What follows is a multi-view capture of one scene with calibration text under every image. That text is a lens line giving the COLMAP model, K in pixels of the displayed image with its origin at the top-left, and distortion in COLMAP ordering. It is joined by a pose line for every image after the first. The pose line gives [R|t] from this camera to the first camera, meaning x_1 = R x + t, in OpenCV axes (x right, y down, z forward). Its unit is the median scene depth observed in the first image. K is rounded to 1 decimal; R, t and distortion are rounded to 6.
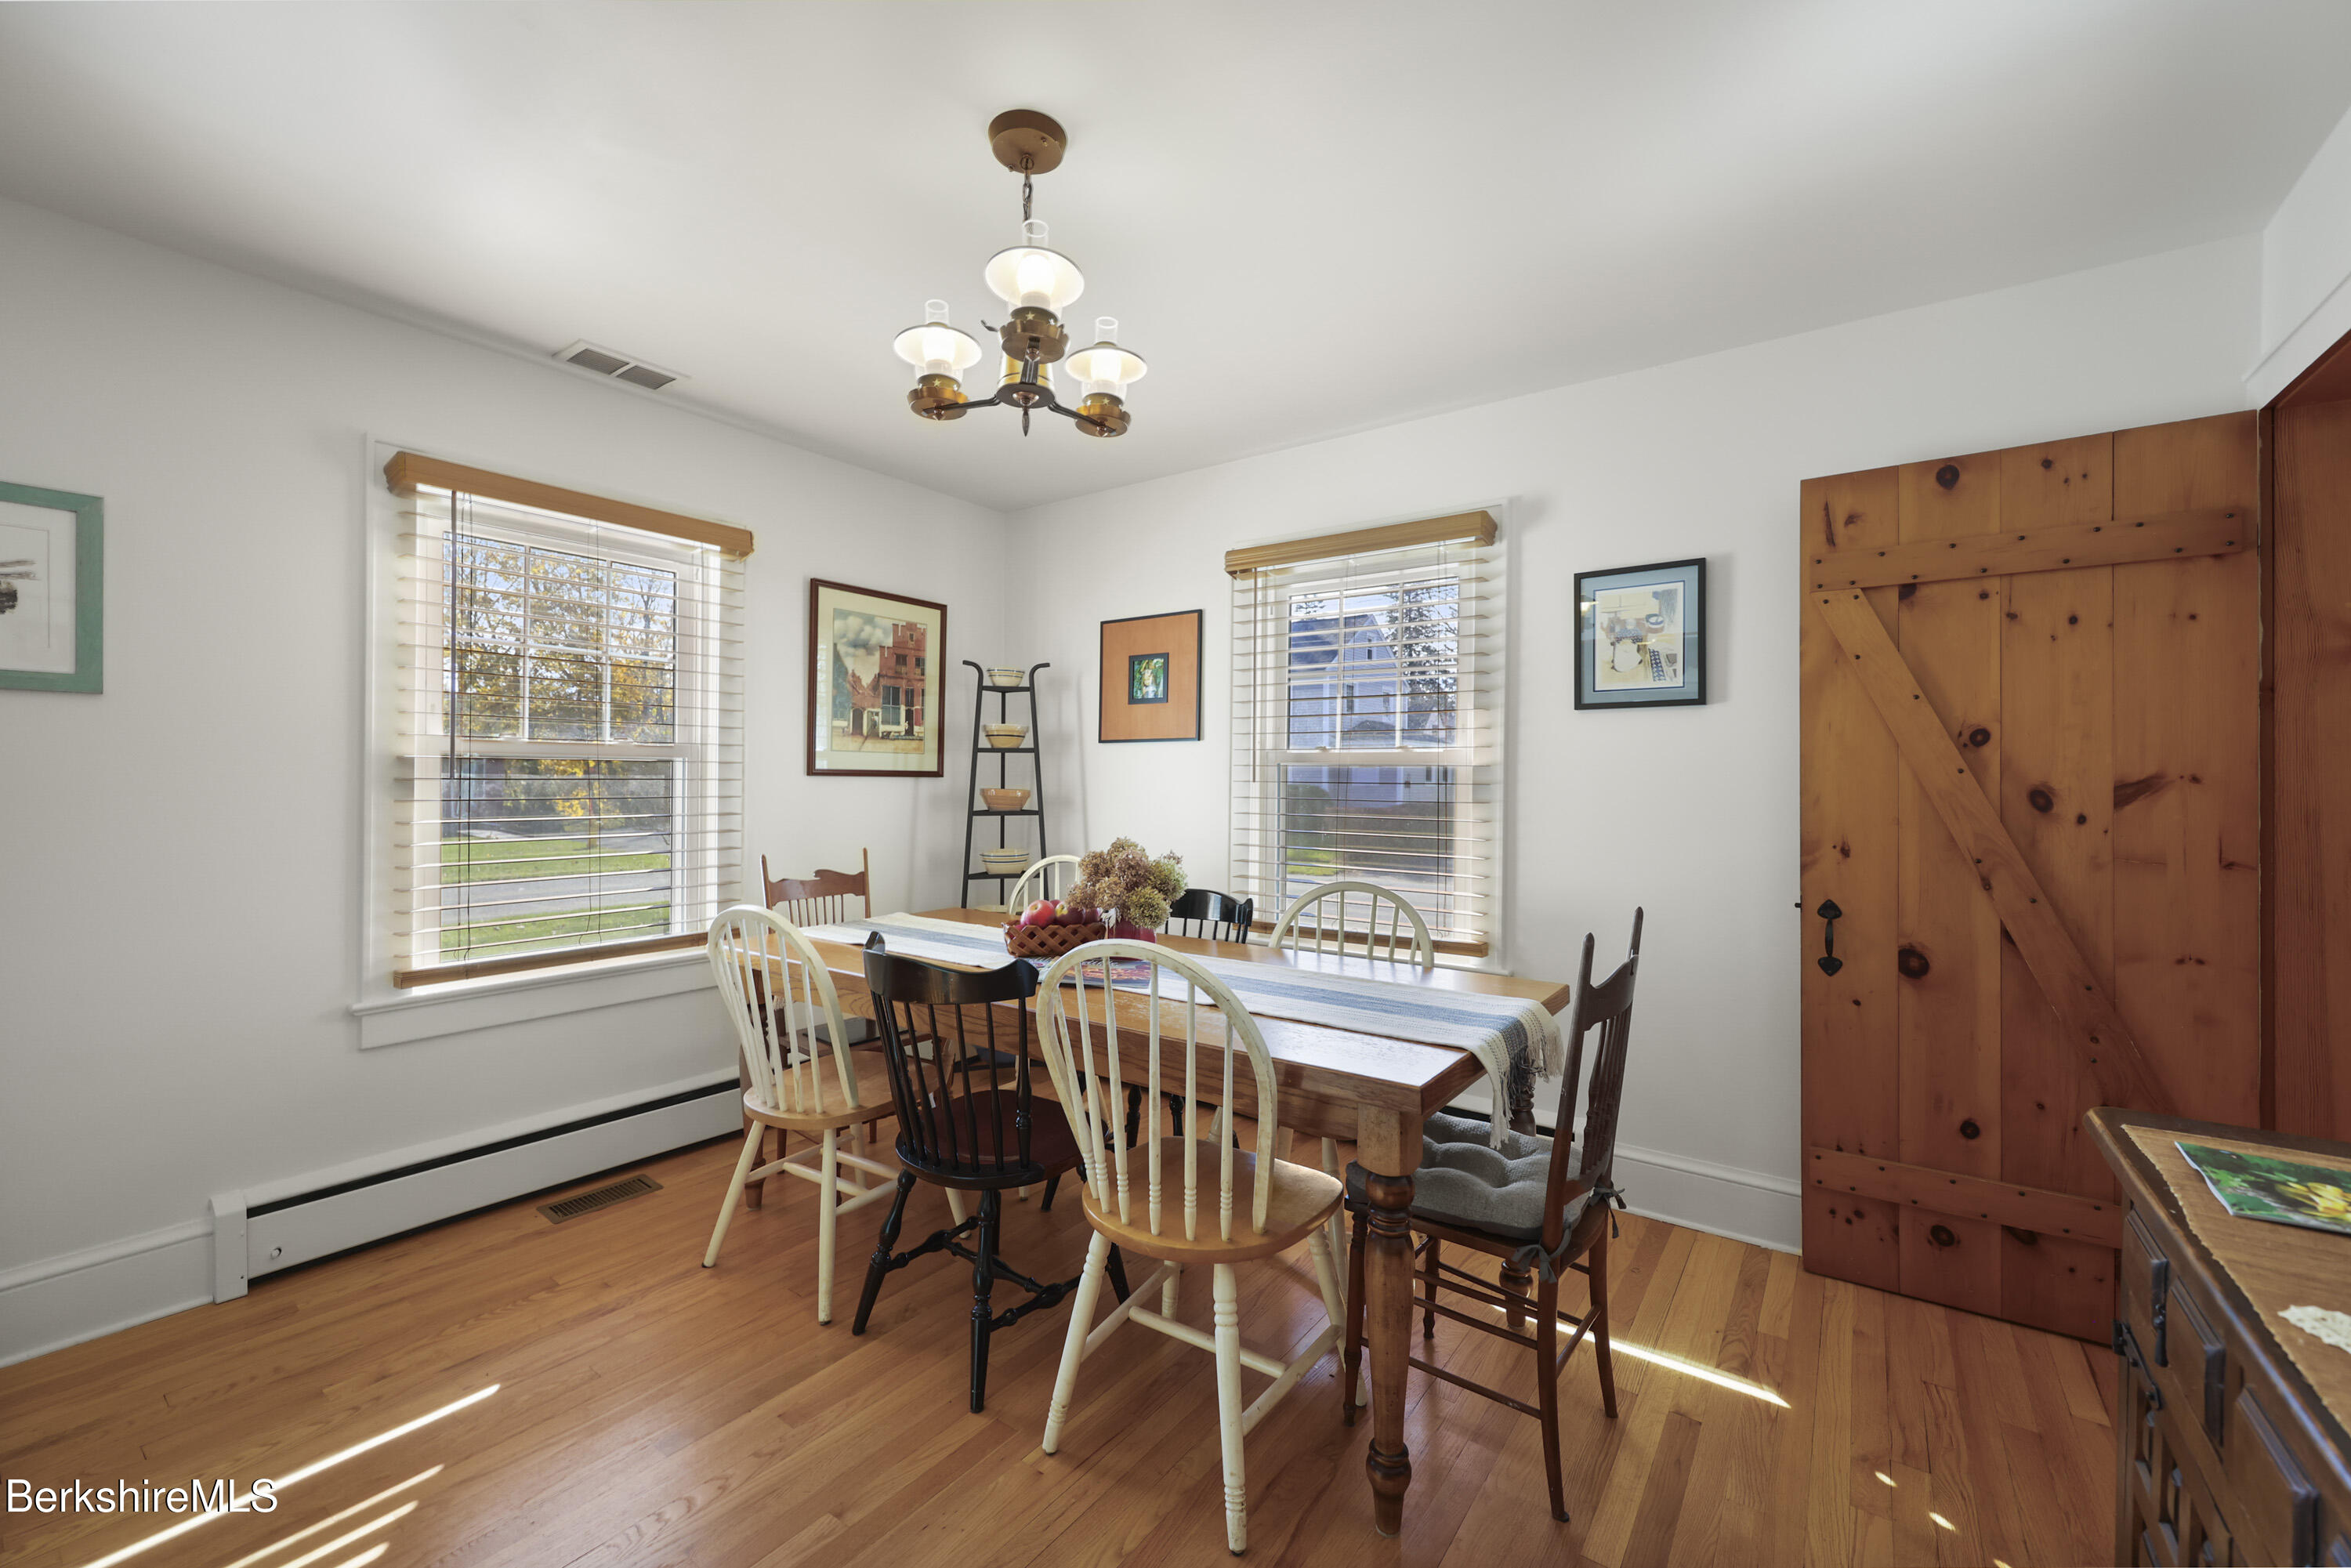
lens RADIAL K [[948.4, 0, 1181.6], [0, 948.4, 779.1], [0, 0, 1]] dist [-0.000349, -0.000728]
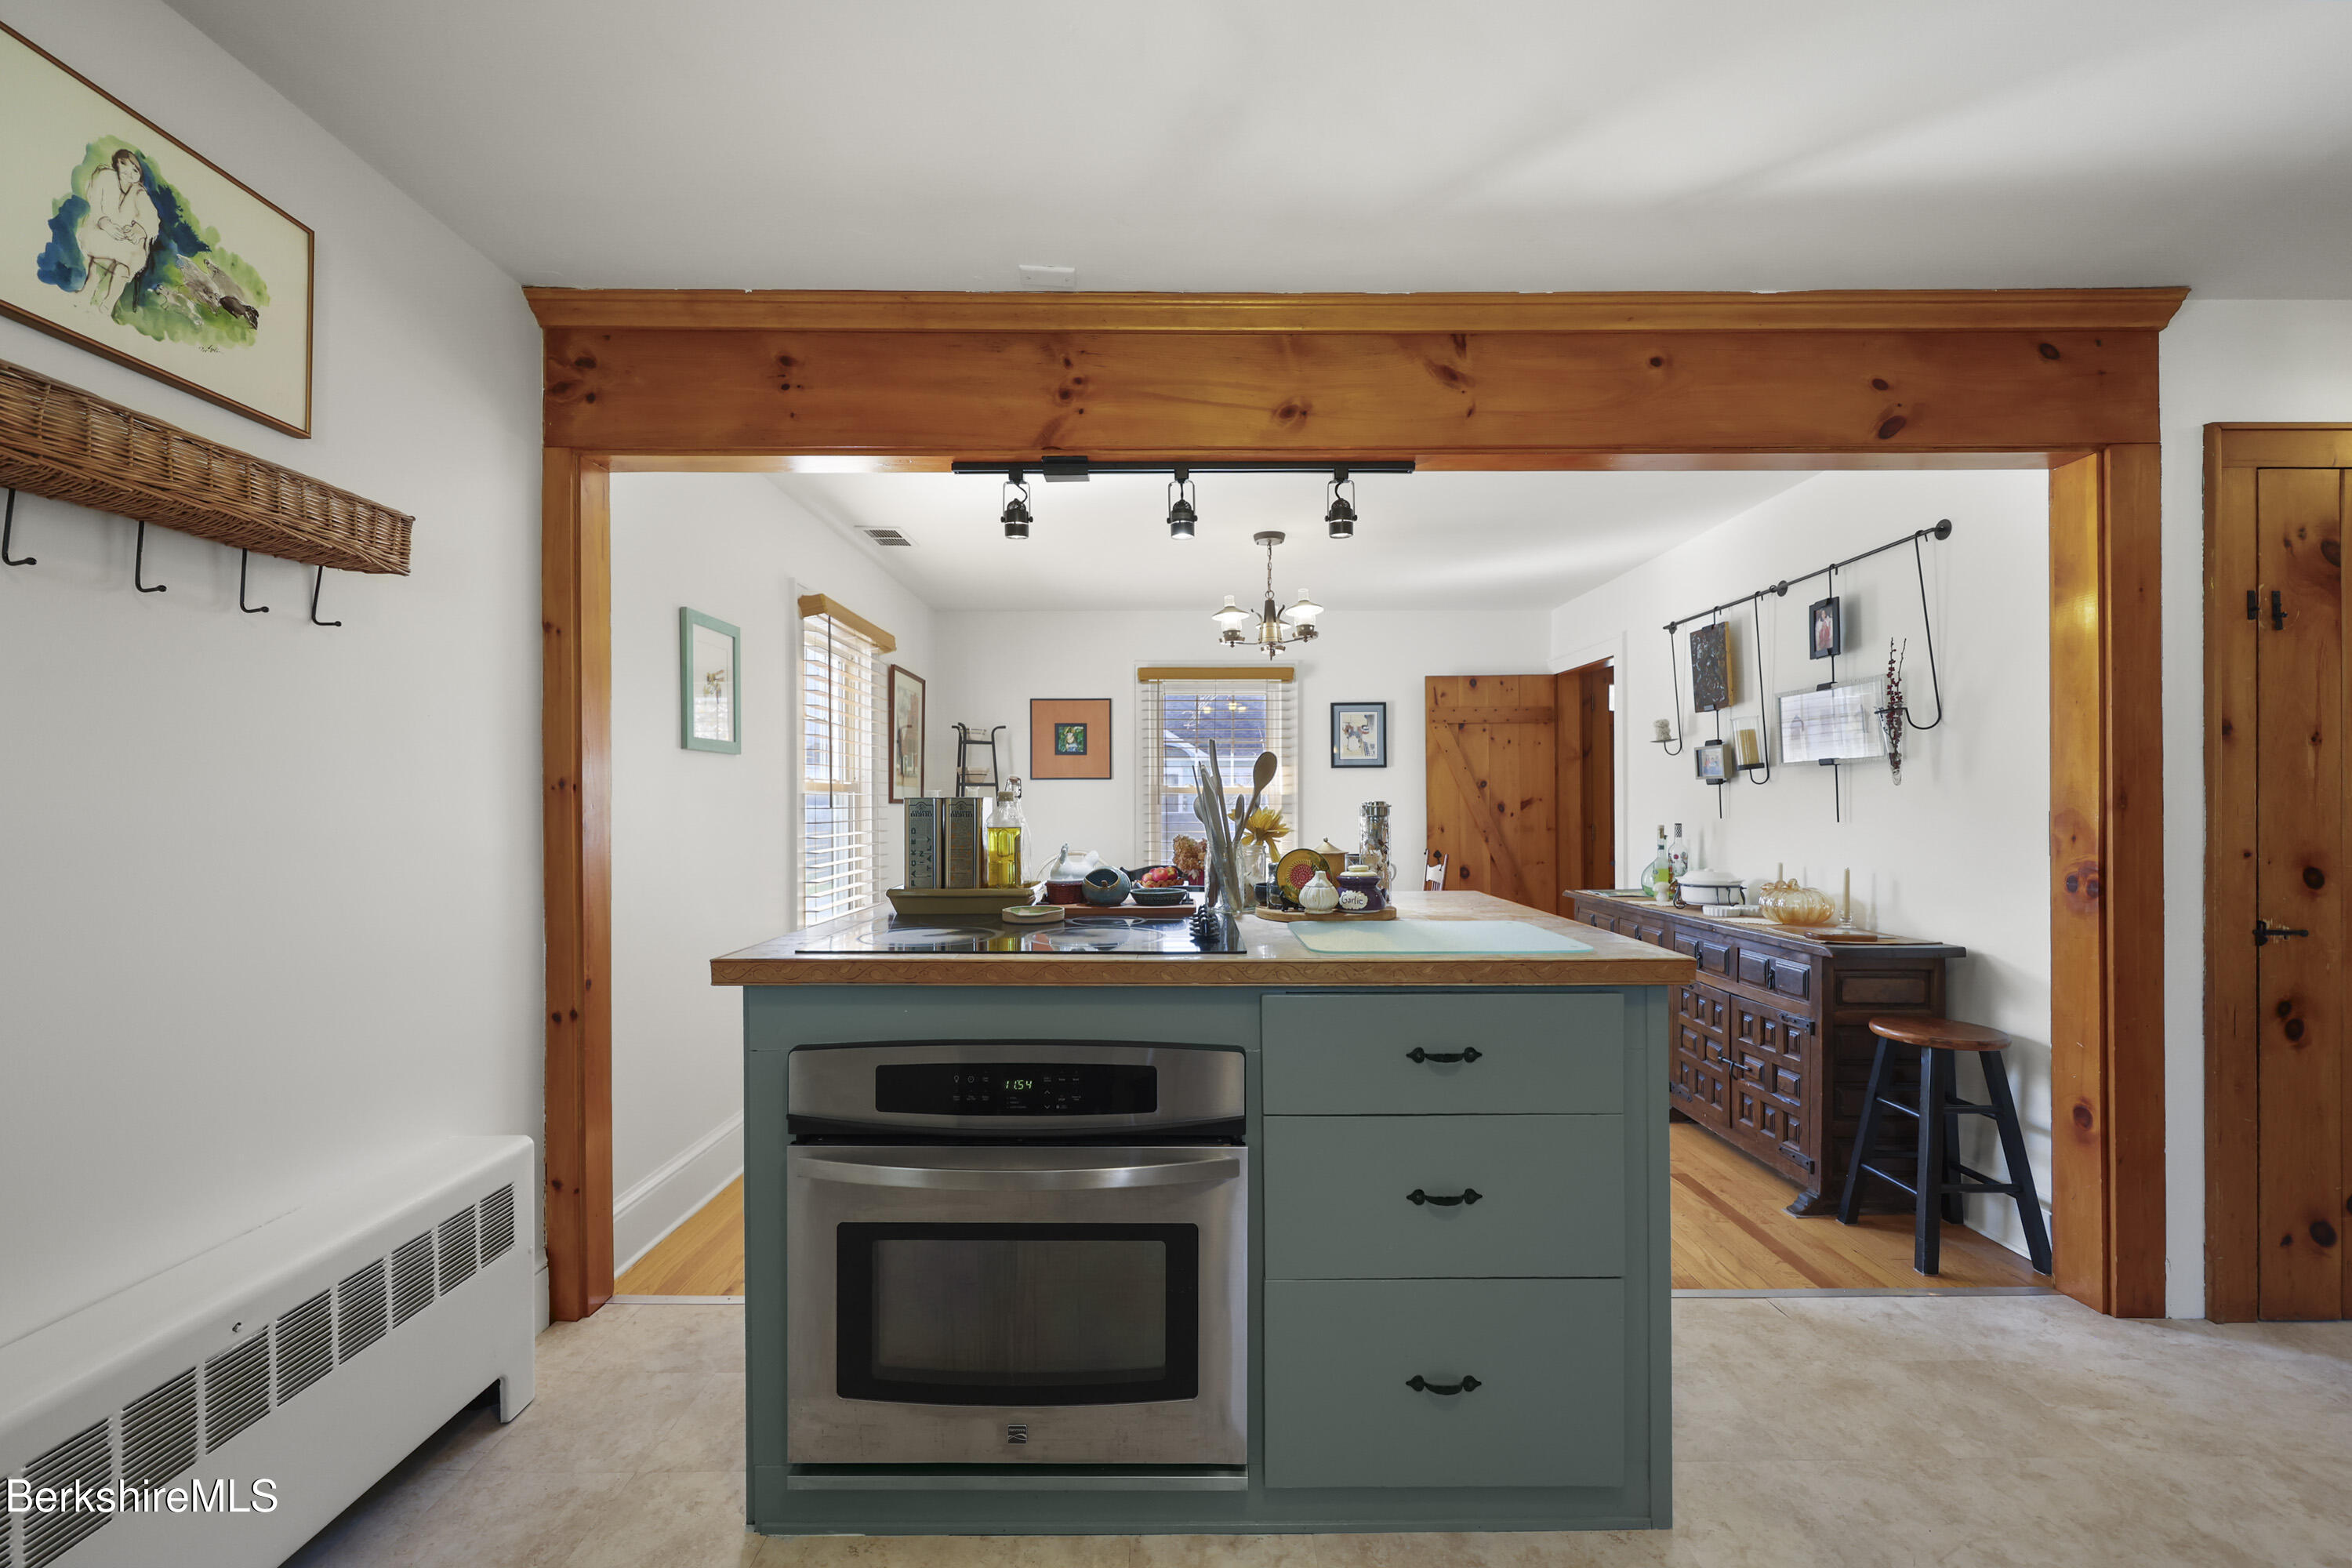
lens RADIAL K [[948.9, 0, 1176.5], [0, 948.9, 799.0], [0, 0, 1]] dist [-0.000349, -0.000728]
pose [[0.812638, -0.006981, 0.582727, -1.031605], [0.007523, 0.999971, 0.001489, -0.009823], [-0.582721, 0.003174, 0.812666, -0.476761]]
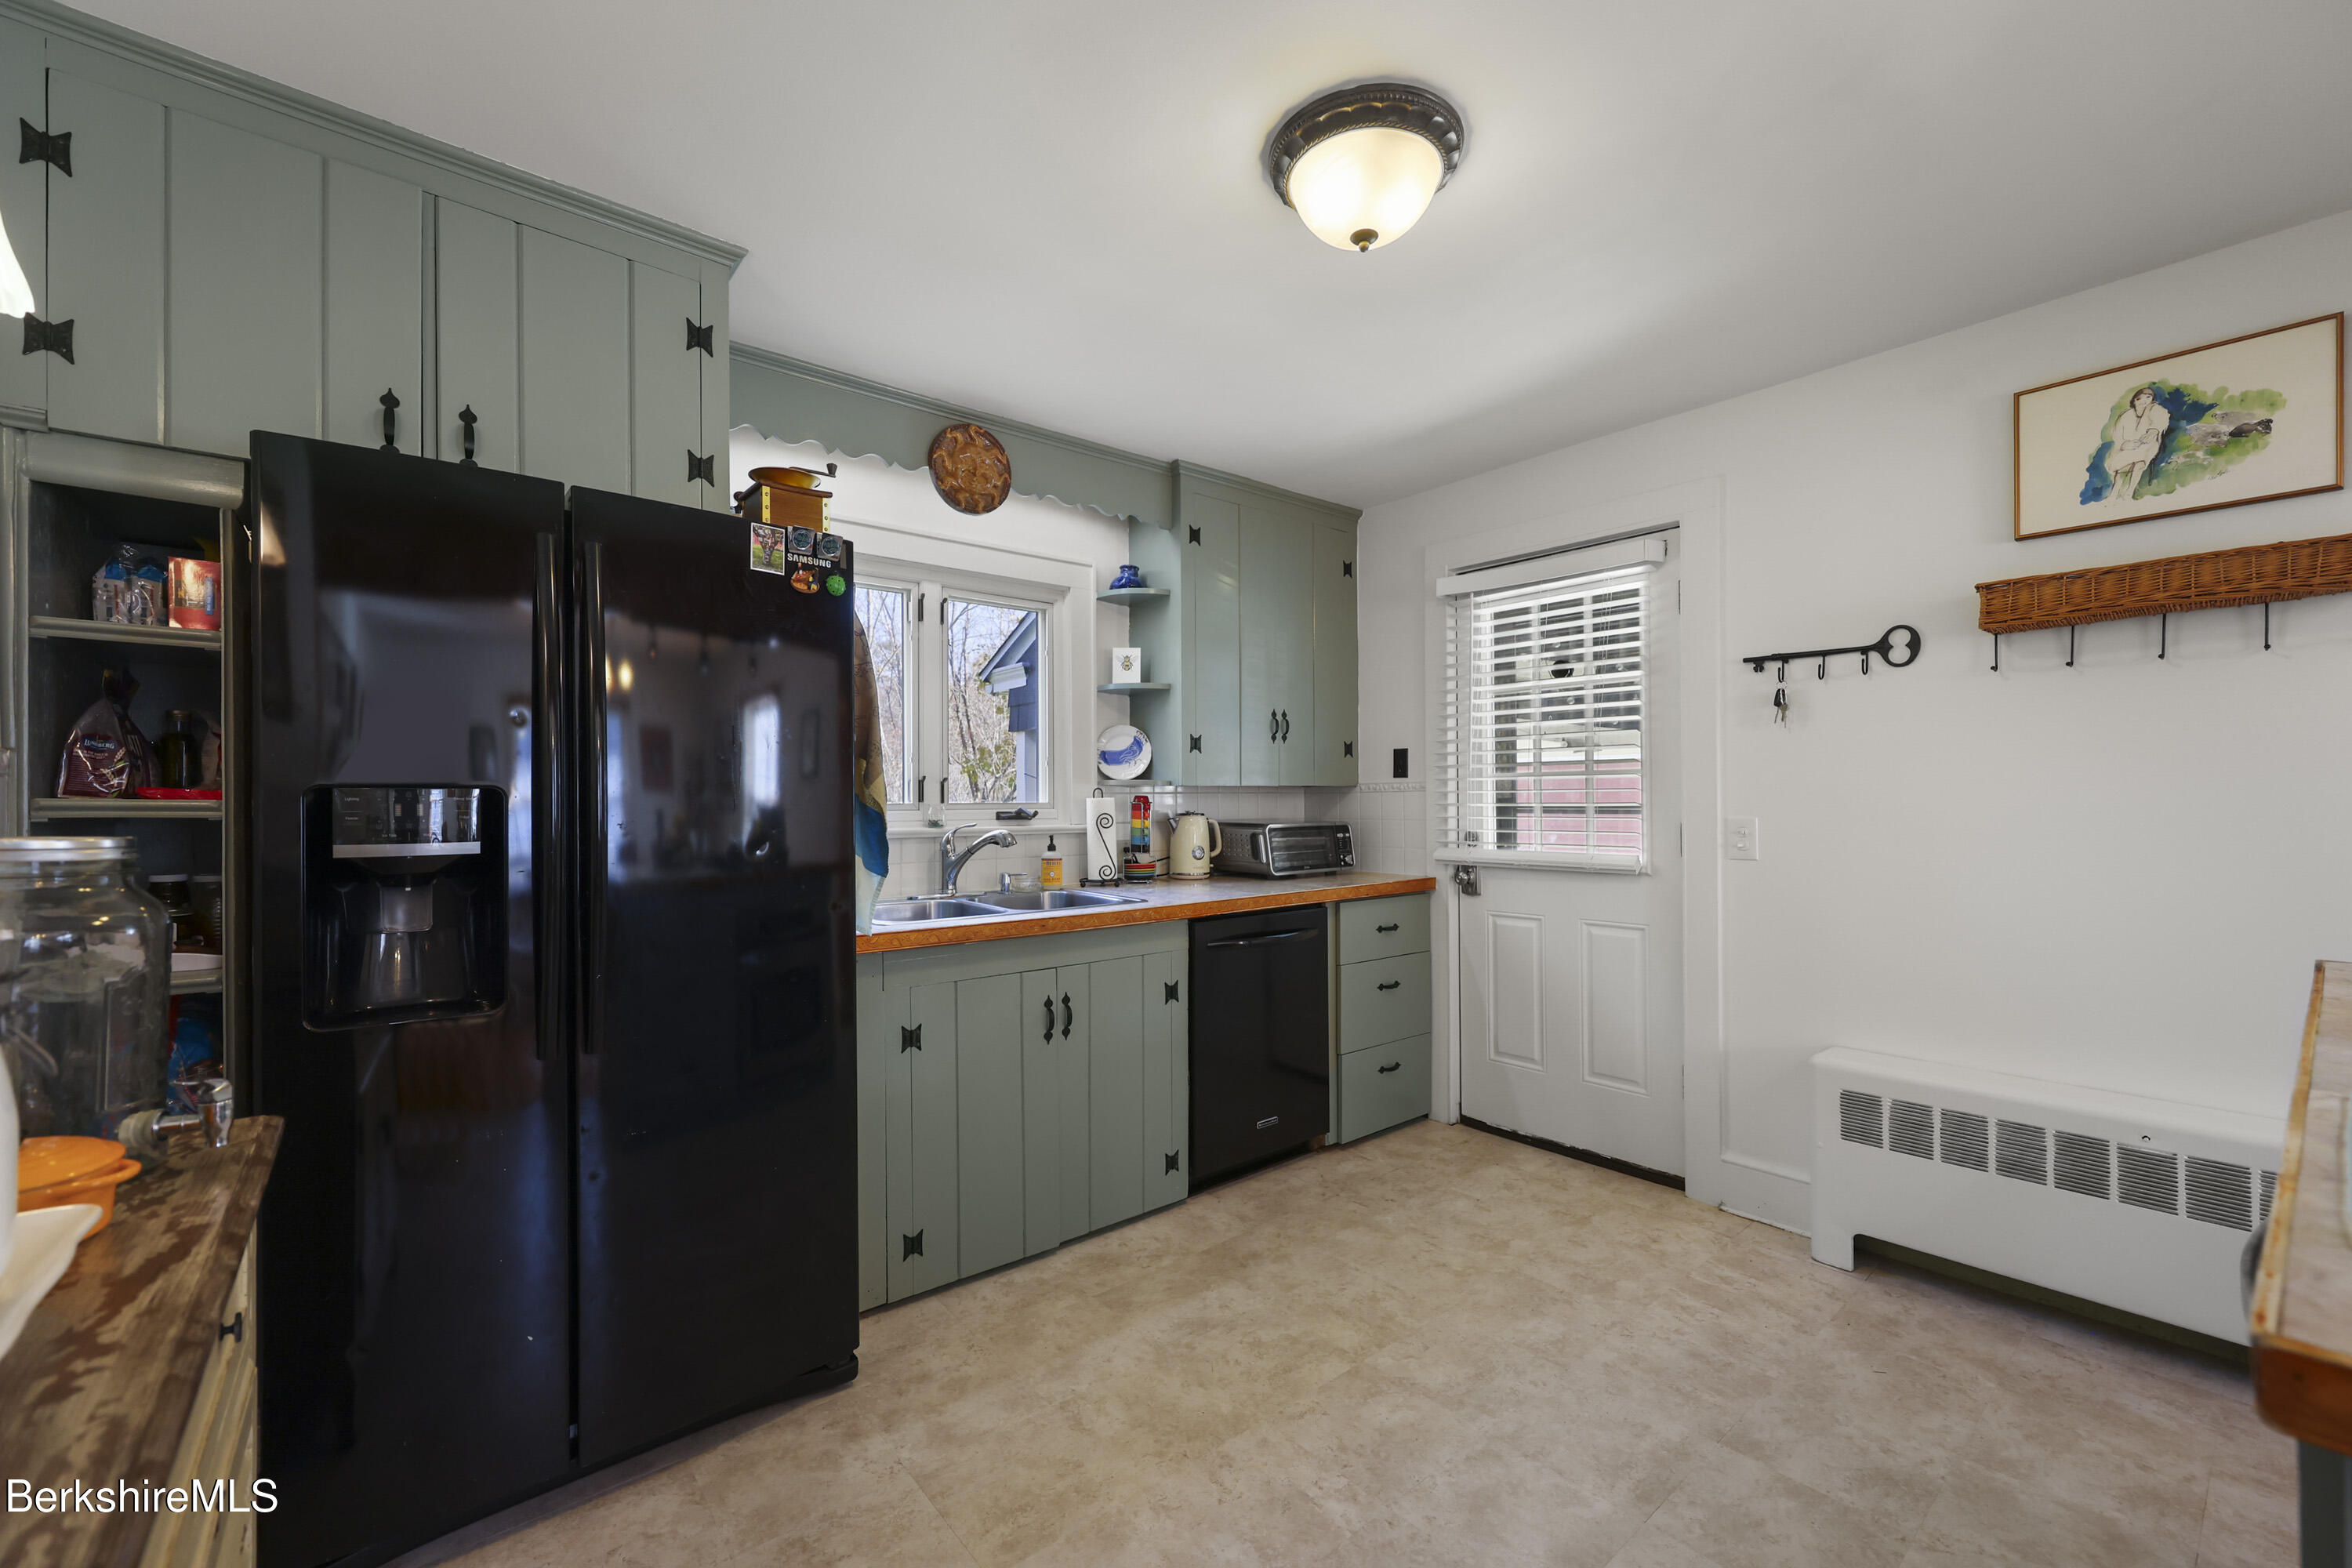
lens RADIAL K [[948.9, 0, 1176.9], [0, 948.9, 798.8], [0, 0, 1]] dist [-0.000349, -0.000728]
pose [[-0.261481, -0.005689, -0.965192, -0.278572], [0.005612, 0.999957, -0.007414, -0.006978], [0.965192, -0.007355, -0.261437, -0.344723]]
